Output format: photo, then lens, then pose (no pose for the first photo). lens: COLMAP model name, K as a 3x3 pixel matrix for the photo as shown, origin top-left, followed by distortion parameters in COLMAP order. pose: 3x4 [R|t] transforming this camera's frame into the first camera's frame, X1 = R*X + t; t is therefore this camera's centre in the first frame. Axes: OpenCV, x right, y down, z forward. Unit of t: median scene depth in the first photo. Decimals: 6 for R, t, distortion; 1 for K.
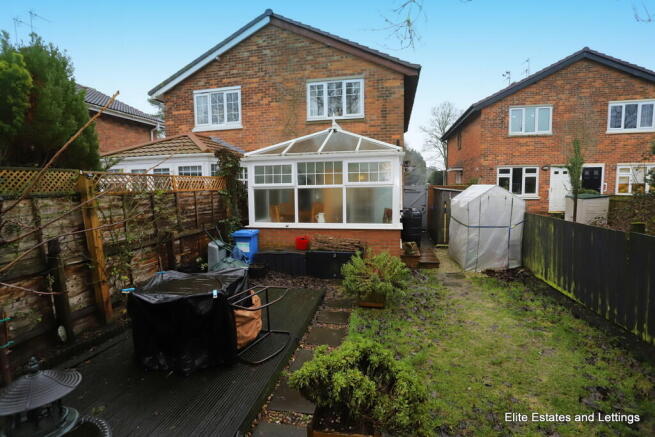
lens RADIAL K [[318.9, 0, 327.5], [0, 318.9, 217.7], [0, 0, 1]] dist [-0.003700, -0.000174]
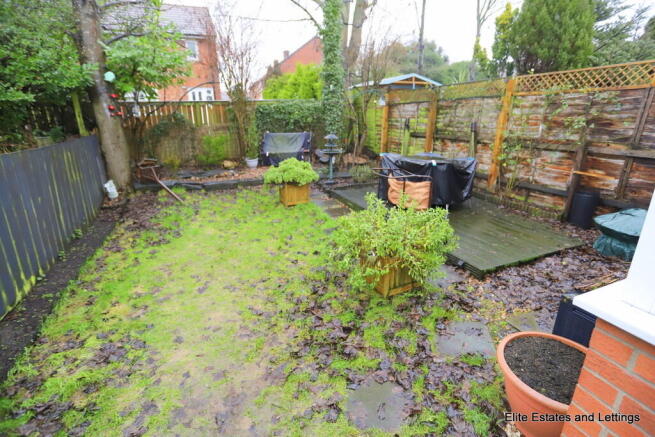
lens RADIAL K [[318.9, 0, 325.9], [0, 318.9, 216.4], [0, 0, 1]] dist [-0.003700, -0.000174]
pose [[-0.839414, 0.183026, -0.511747, 0.621006], [-0.032514, 0.922993, 0.383440, -0.082548], [0.542519, 0.338504, -0.768823, 1.617223]]
